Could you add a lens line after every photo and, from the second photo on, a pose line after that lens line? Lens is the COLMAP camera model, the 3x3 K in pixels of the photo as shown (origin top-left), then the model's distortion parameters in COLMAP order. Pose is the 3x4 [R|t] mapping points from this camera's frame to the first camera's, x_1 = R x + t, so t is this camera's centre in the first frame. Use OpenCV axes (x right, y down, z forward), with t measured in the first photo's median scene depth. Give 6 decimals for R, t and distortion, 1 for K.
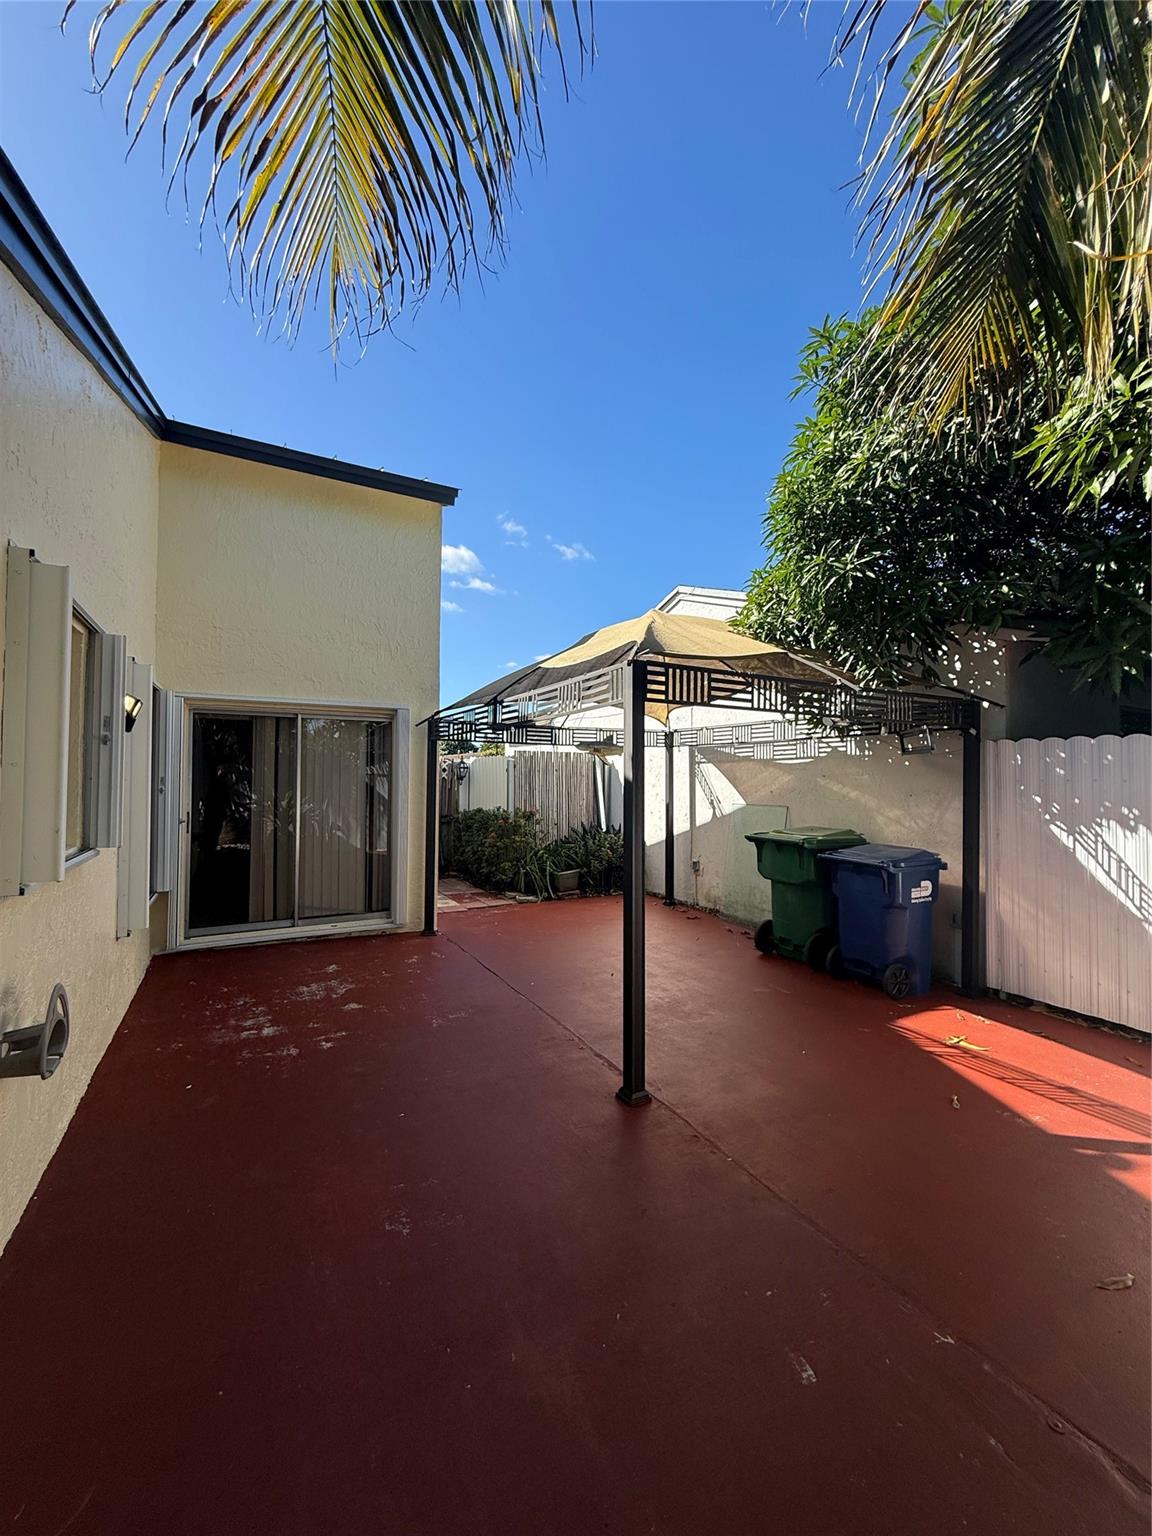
lens RADIAL K [[612.6, 0, 579.1], [0, 612.6, 763.2], [0, 0, 1]] dist [0.000404, -0.000155]
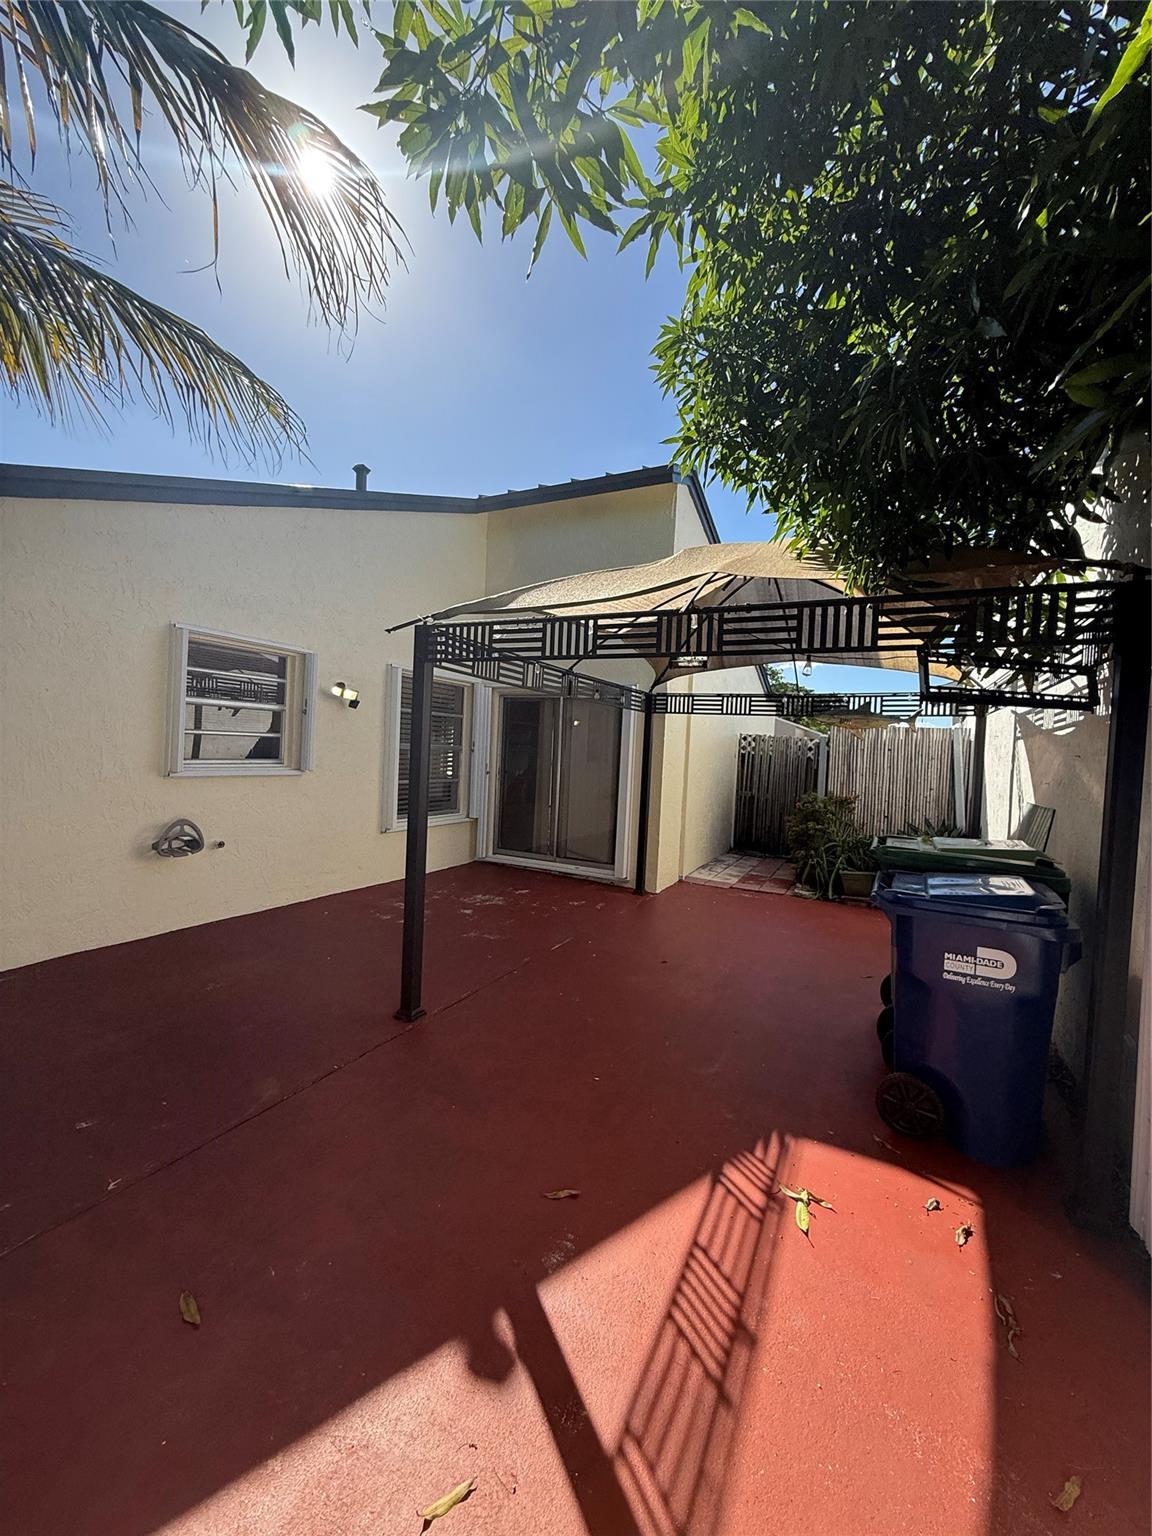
lens RADIAL K [[612.6, 0, 574.6], [0, 612.6, 766.0], [0, 0, 1]] dist [0.000404, -0.000155]
pose [[0.558205, 0.041552, -0.828662, 0.819199], [-0.020889, 0.999132, 0.036028, 0.026370], [0.829440, -0.002801, 0.558589, 0.430894]]
